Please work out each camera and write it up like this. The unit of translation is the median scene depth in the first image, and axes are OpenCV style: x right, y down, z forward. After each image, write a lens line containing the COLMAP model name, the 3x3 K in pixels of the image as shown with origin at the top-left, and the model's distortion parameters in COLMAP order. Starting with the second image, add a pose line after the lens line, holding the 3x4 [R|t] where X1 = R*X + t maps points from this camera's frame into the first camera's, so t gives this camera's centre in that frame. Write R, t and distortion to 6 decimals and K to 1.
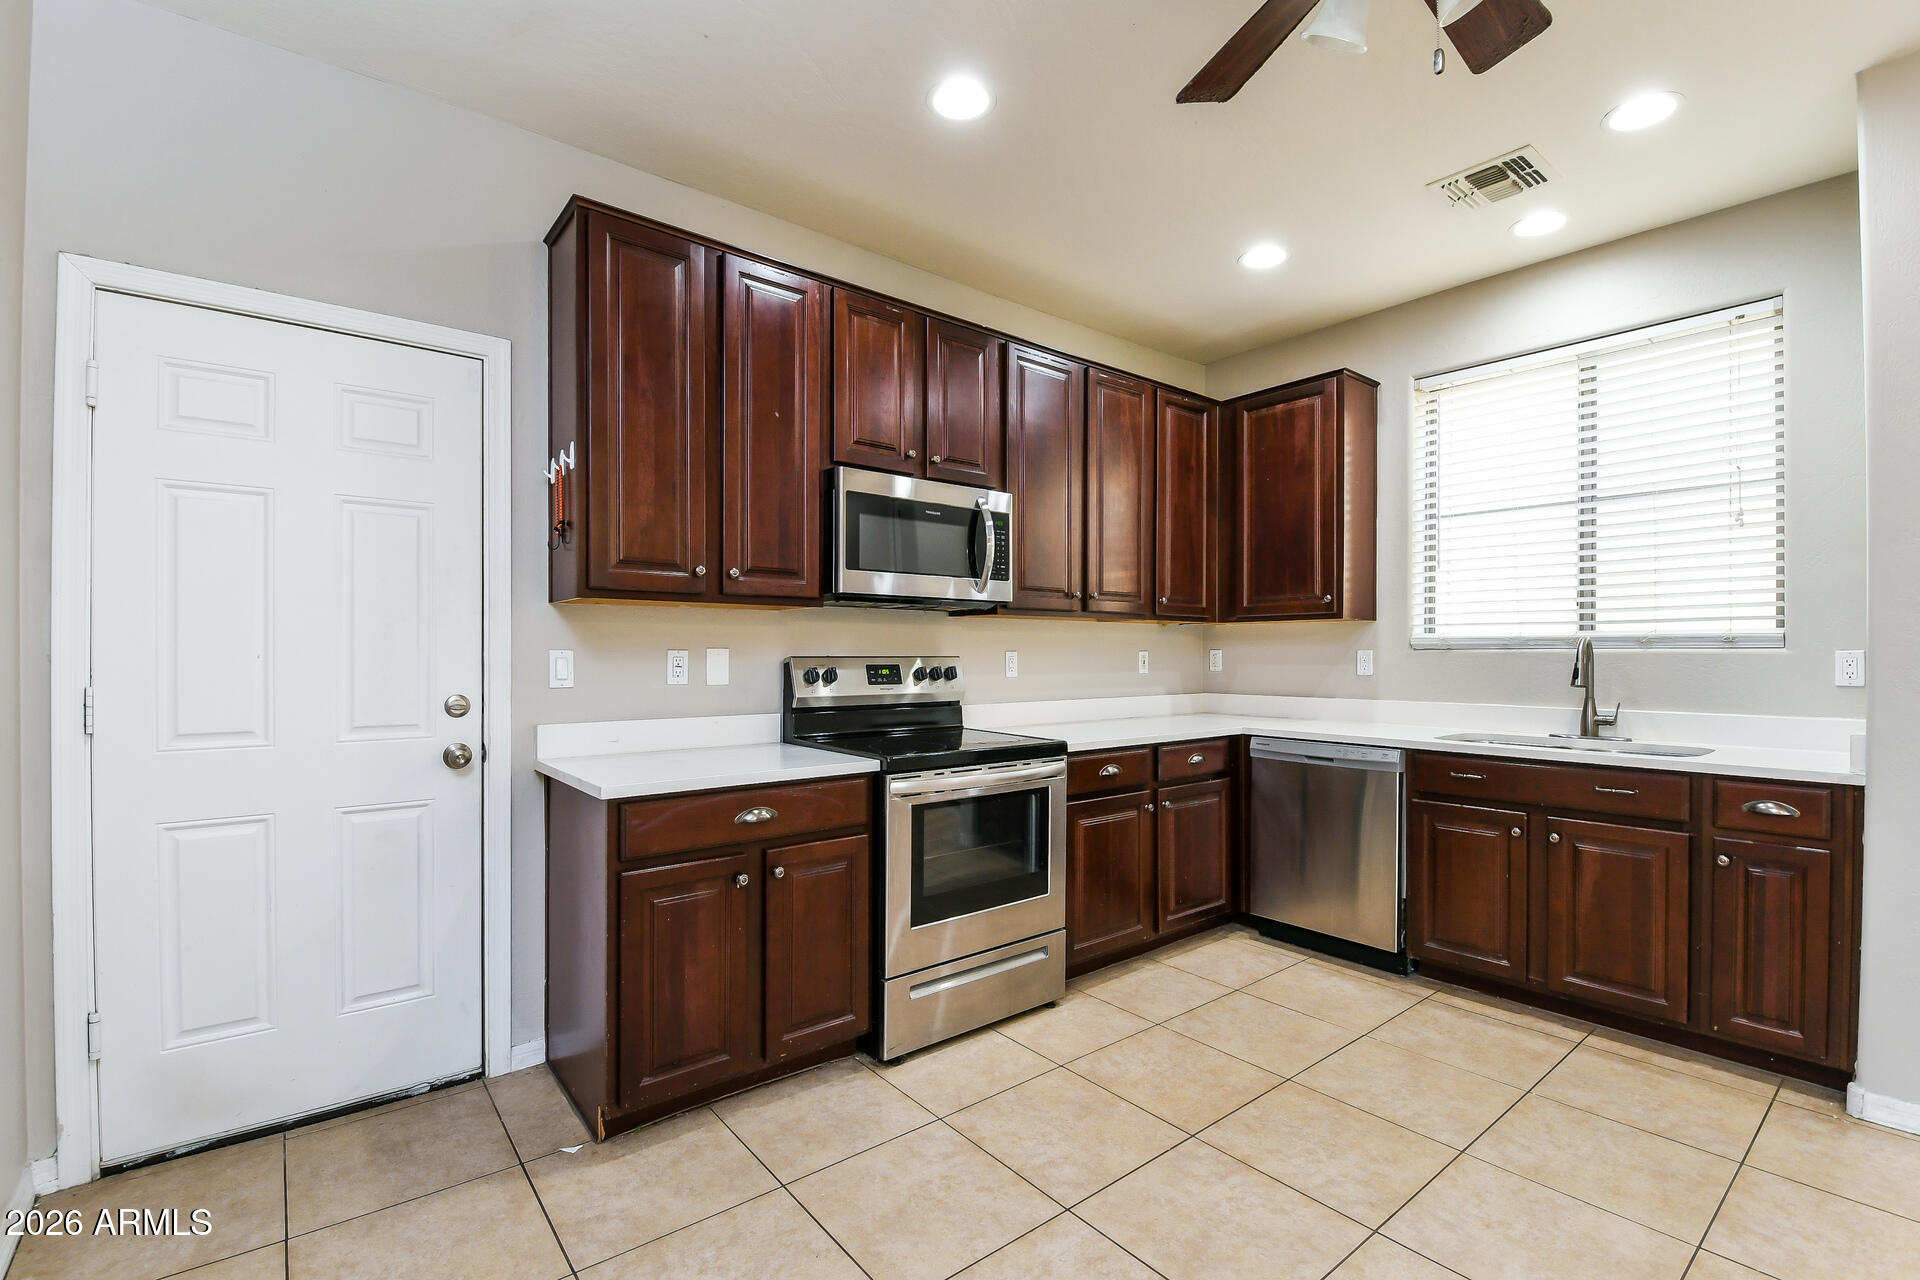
lens RADIAL K [[845.5, 0, 938.7], [0, 845.5, 648.4], [0, 0, 1]] dist [-0.001468, -0.011643]
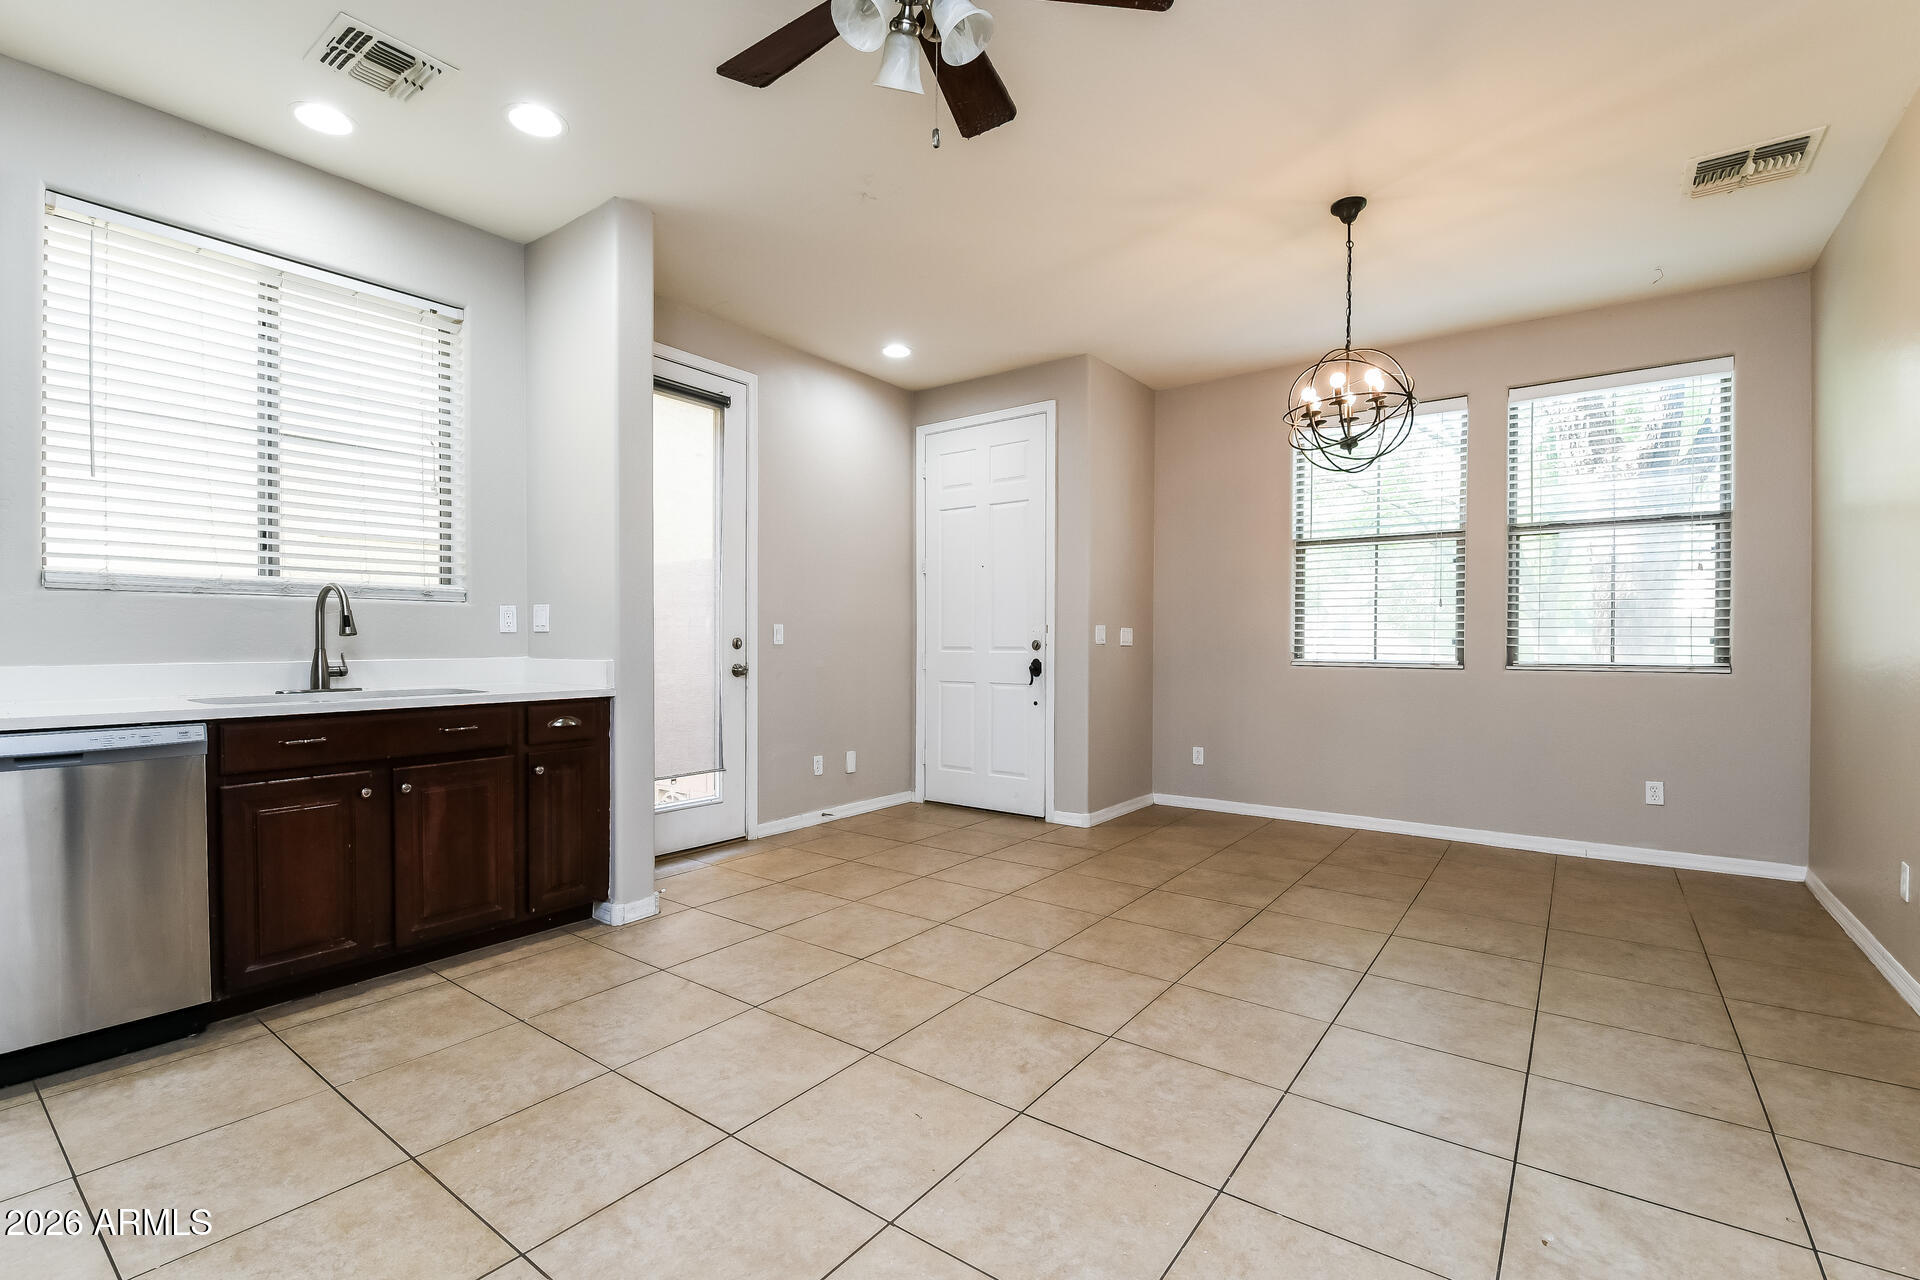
lens RADIAL K [[845.5, 0, 938.7], [0, 845.5, 648.4], [0, 0, 1]] dist [-0.001468, -0.011643]
pose [[-0.261587, -0.014542, 0.965070, -0.350331], [-0.011996, 0.999858, 0.011815, 0.044828], [-0.965105, -0.008486, -0.261724, 0.650736]]
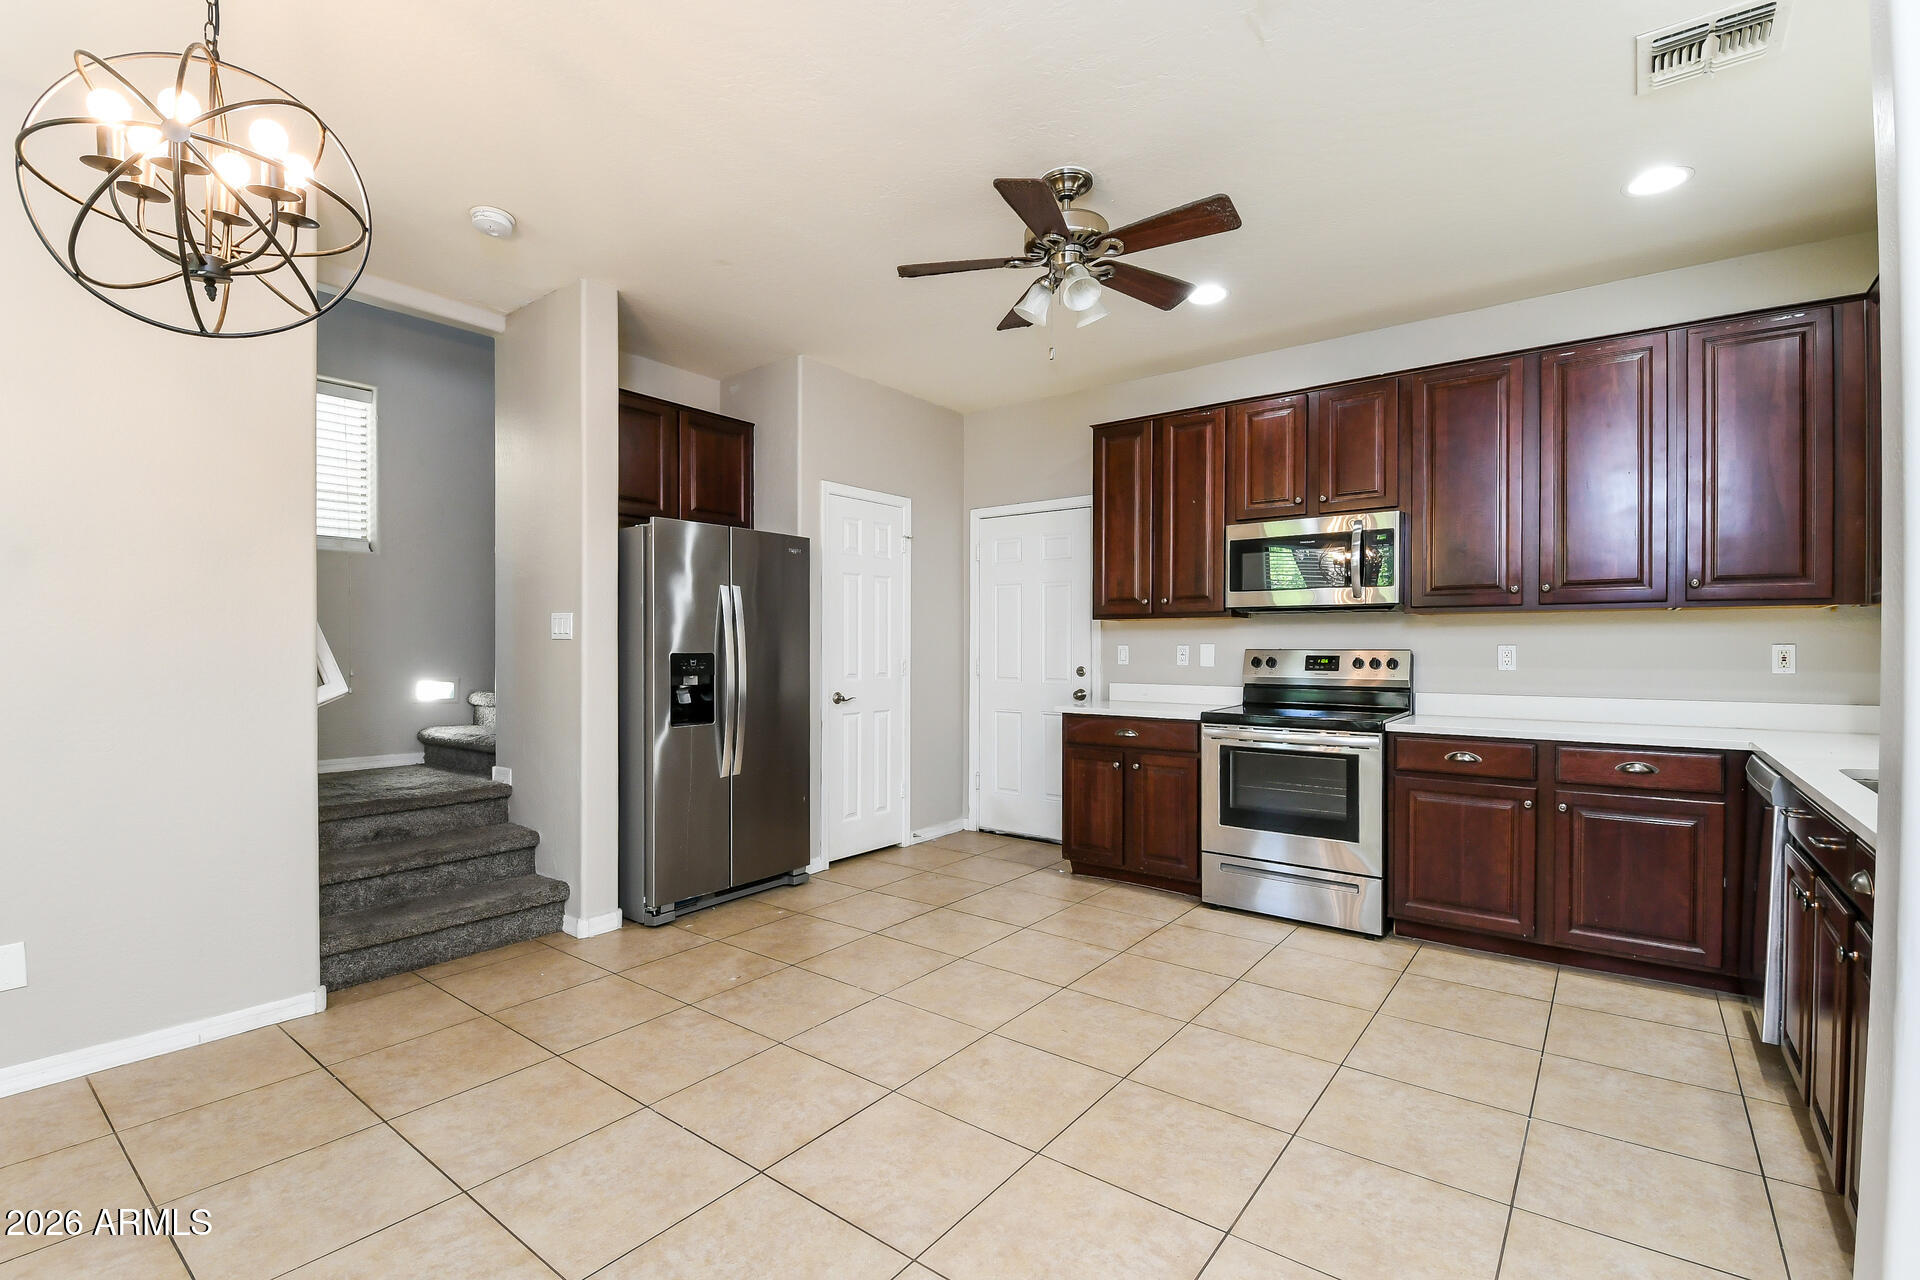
lens RADIAL K [[845.5, 0, 938.7], [0, 845.5, 648.4], [0, 0, 1]] dist [-0.001468, -0.011643]
pose [[0.236162, 0.000107, -0.971714, 1.212907], [0.005344, 0.999985, 0.001409, 0.002966], [0.971699, -0.005526, 0.236158, 0.121957]]
